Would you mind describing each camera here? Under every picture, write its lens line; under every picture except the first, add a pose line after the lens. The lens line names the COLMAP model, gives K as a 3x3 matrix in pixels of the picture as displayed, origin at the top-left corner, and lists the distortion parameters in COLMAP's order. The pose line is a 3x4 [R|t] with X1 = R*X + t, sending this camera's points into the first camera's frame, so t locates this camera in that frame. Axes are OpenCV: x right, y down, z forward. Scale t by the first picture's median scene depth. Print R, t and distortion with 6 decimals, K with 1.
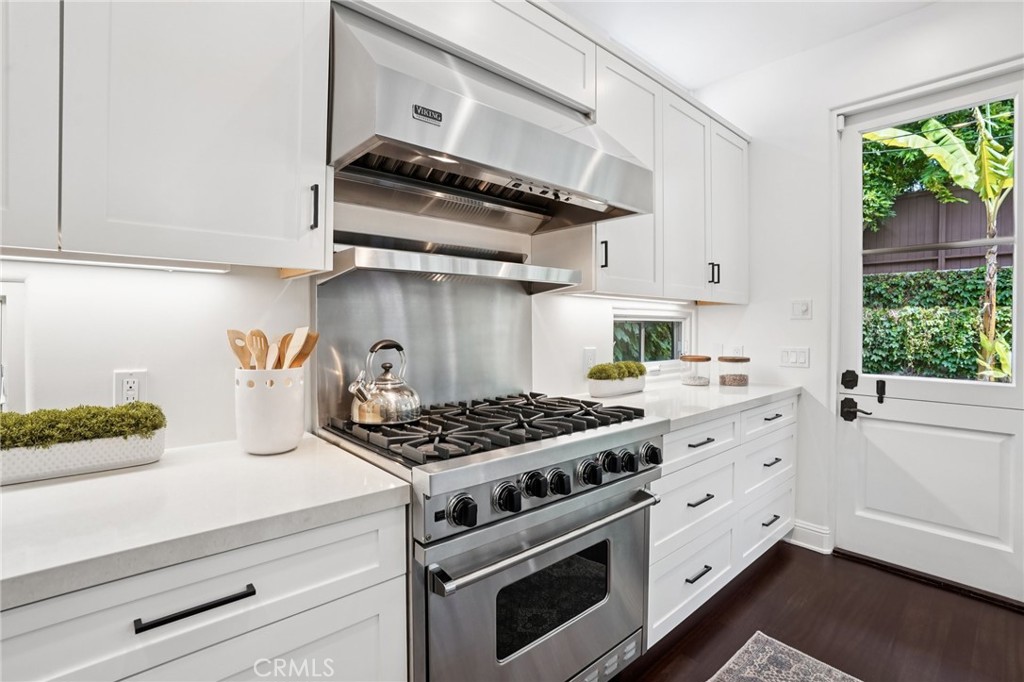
lens RADIAL K [[481.1, 0, 519.0], [0, 481.1, 328.2], [0, 0, 1]] dist [-0.023504, 0.001071]
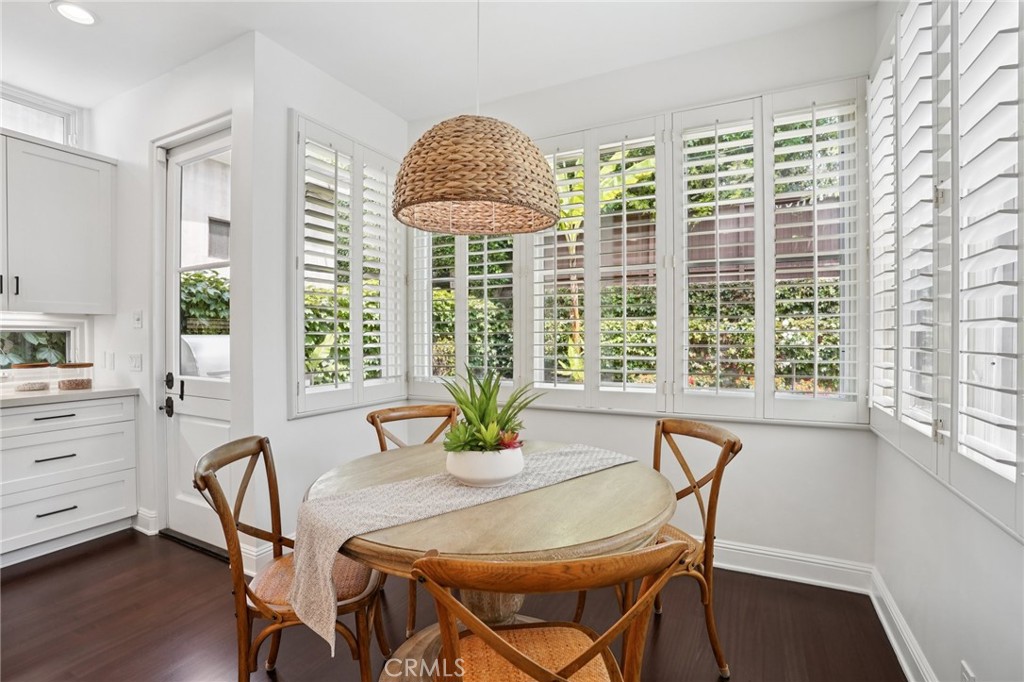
lens RADIAL K [[464.9, 0, 478.0], [0, 464.9, 338.8], [0, 0, 1]] dist [-0.022290, 0.000121]
pose [[0.953631, -0.008614, 0.300855, 1.234686], [0.007326, 0.999959, 0.005408, 0.007574], [-0.300889, -0.002953, 0.953654, -0.323485]]
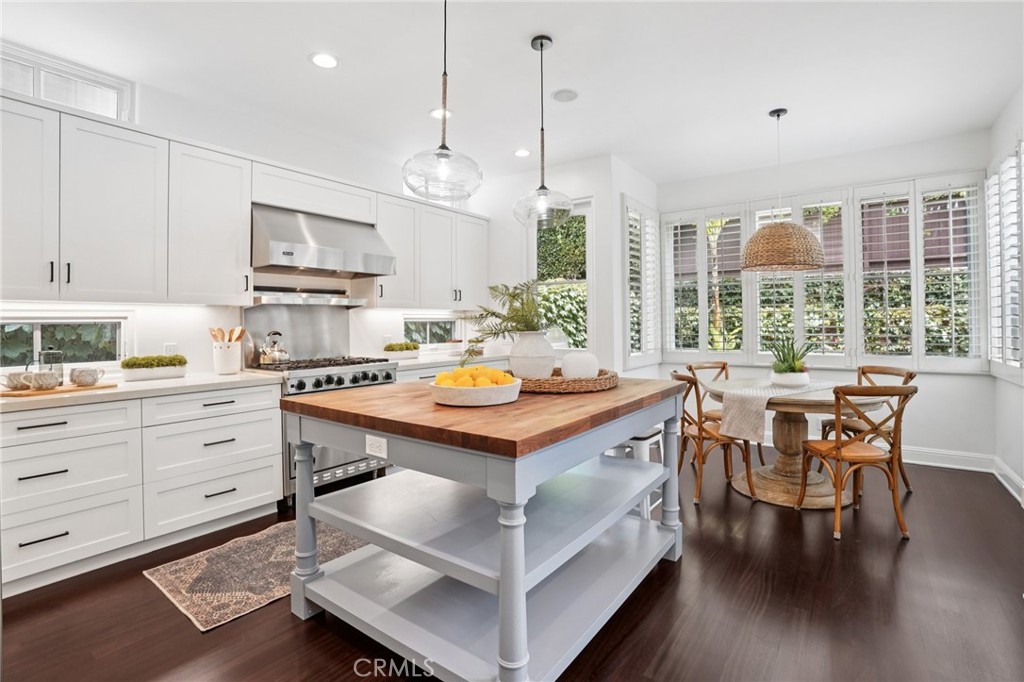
lens RADIAL K [[473.4, 0, 501.6], [0, 473.4, 321.3], [0, 0, 1]] dist [-0.021969, 0.000332]
pose [[0.985175, -0.012080, 0.171124, 0.289691], [0.013745, 0.999869, -0.008546, 0.006575], [-0.170998, 0.010771, 0.985212, -0.997160]]
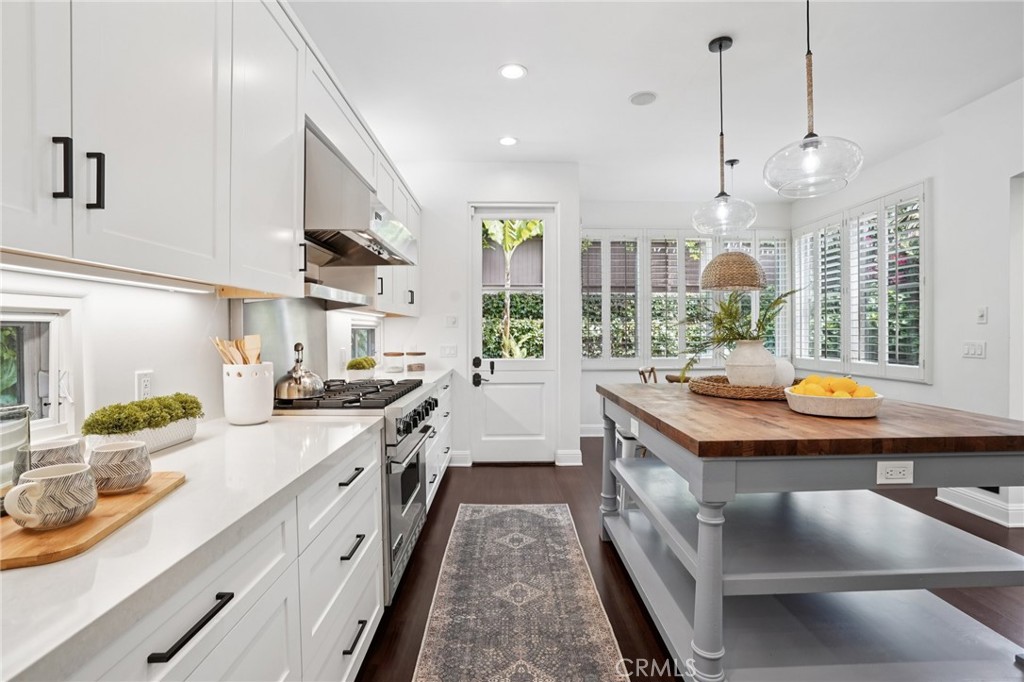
lens RADIAL K [[480.3, 0, 515.4], [0, 480.3, 337.7], [0, 0, 1]] dist [-0.001094, 0.000248]
pose [[0.661790, -0.016335, 0.749511, -0.589001], [0.009936, 0.999866, 0.013019, -0.002321], [-0.749623, -0.001169, 0.661864, -0.290068]]
